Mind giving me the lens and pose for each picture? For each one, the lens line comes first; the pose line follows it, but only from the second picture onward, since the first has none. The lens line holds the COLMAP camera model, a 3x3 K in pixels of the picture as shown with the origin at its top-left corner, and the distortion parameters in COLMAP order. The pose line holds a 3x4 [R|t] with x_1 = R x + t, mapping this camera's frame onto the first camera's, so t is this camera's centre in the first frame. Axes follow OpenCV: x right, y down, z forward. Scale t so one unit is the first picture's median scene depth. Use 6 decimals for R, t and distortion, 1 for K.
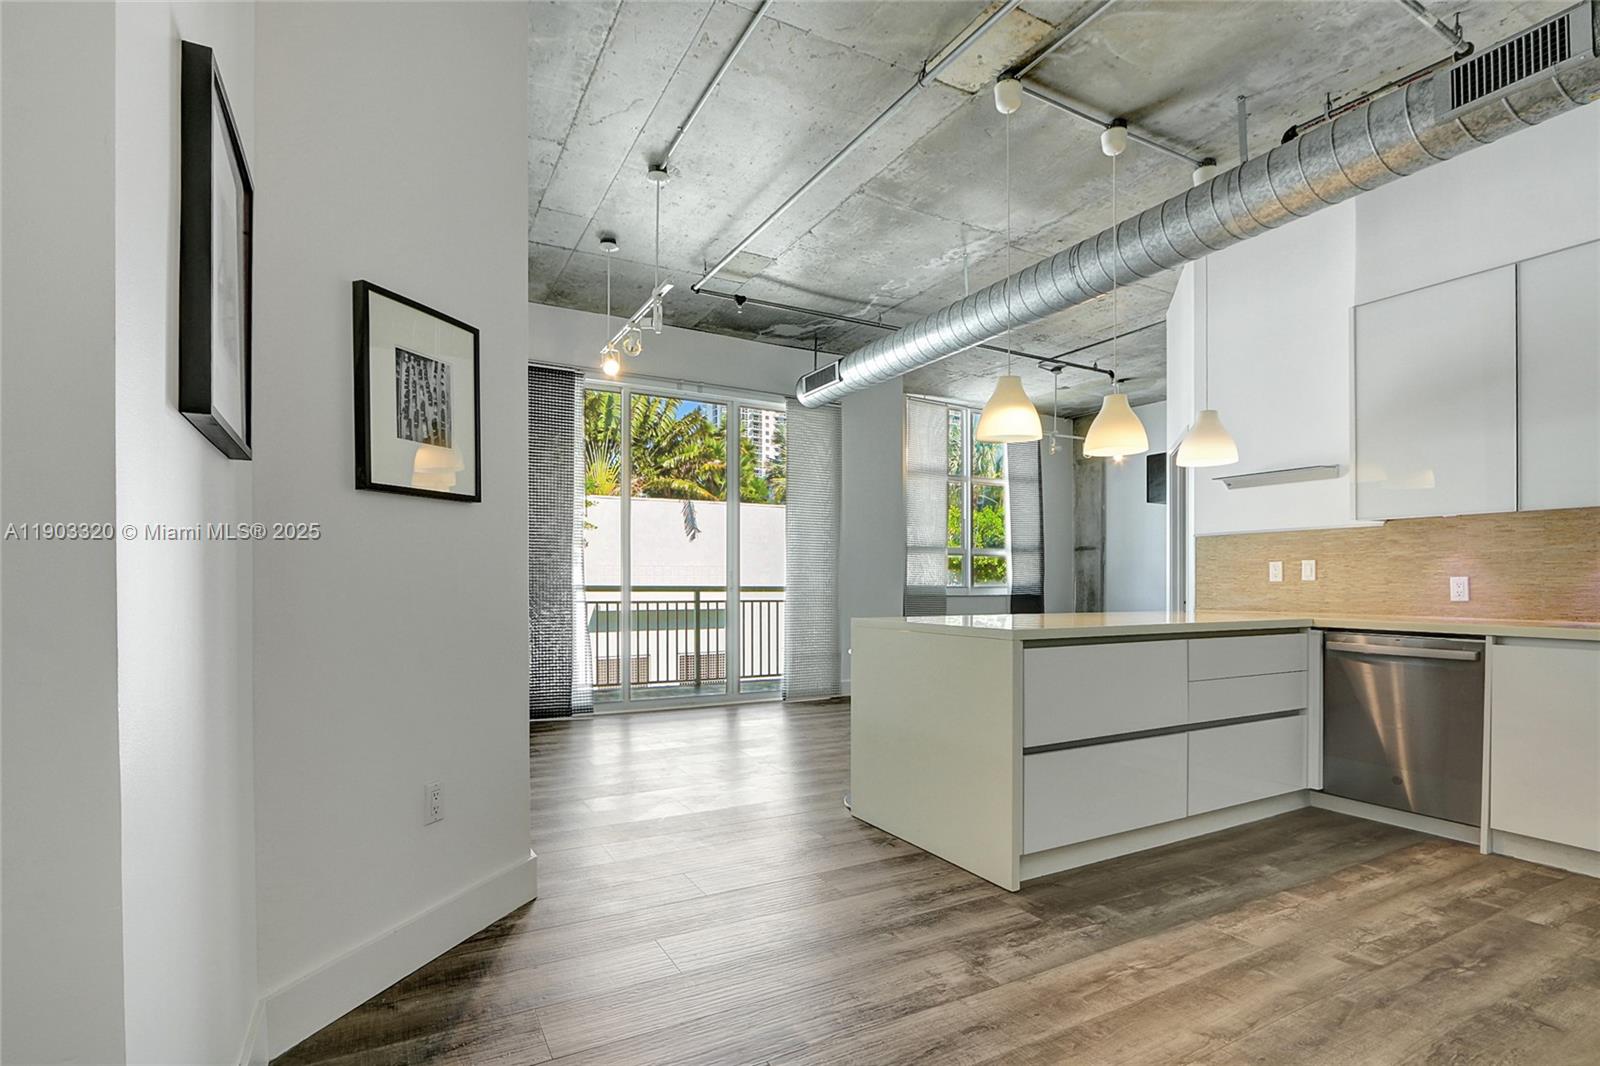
lens RADIAL K [[764.9, 0, 792.0], [0, 764.9, 587.7], [0, 0, 1]] dist [-0.013429, 0.000238]
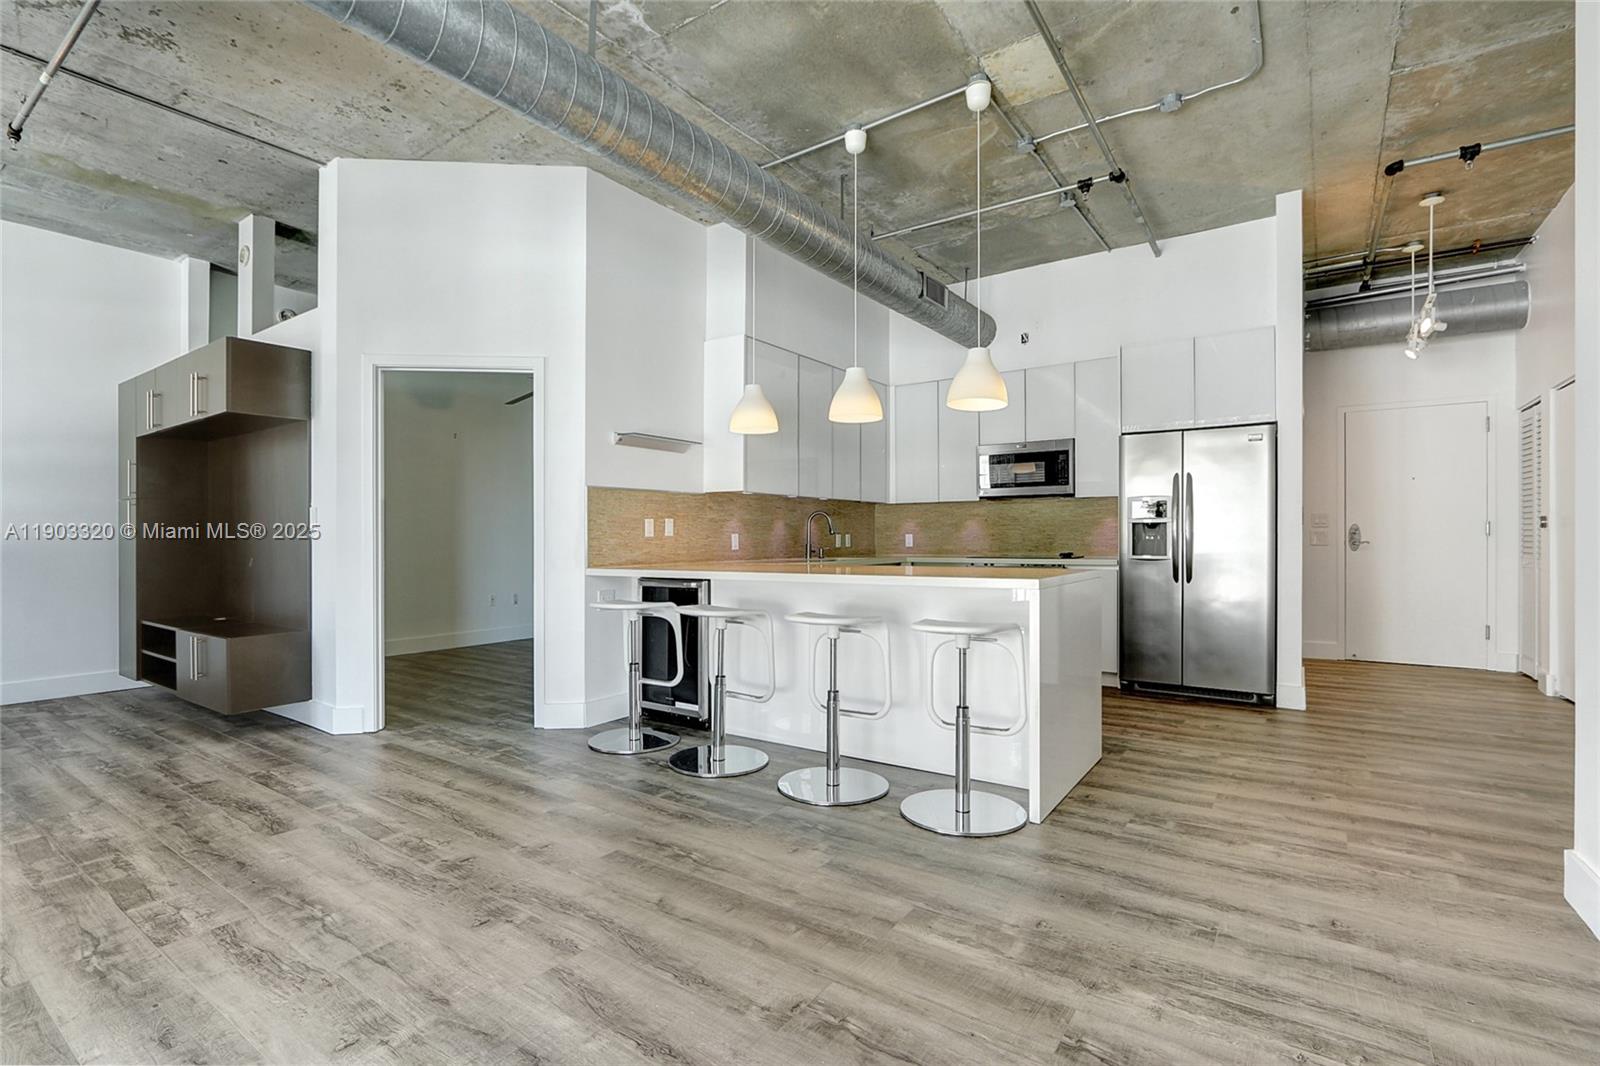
lens RADIAL K [[740.0, 0, 792.8], [0, 740.0, 534.8], [0, 0, 1]] dist [-0.017189, 0.001206]
pose [[-0.438384, 0.006265, 0.898766, -0.540953], [0.011756, 0.999930, -0.001235, -0.009435], [-0.898711, 0.010024, -0.438427, 1.678902]]
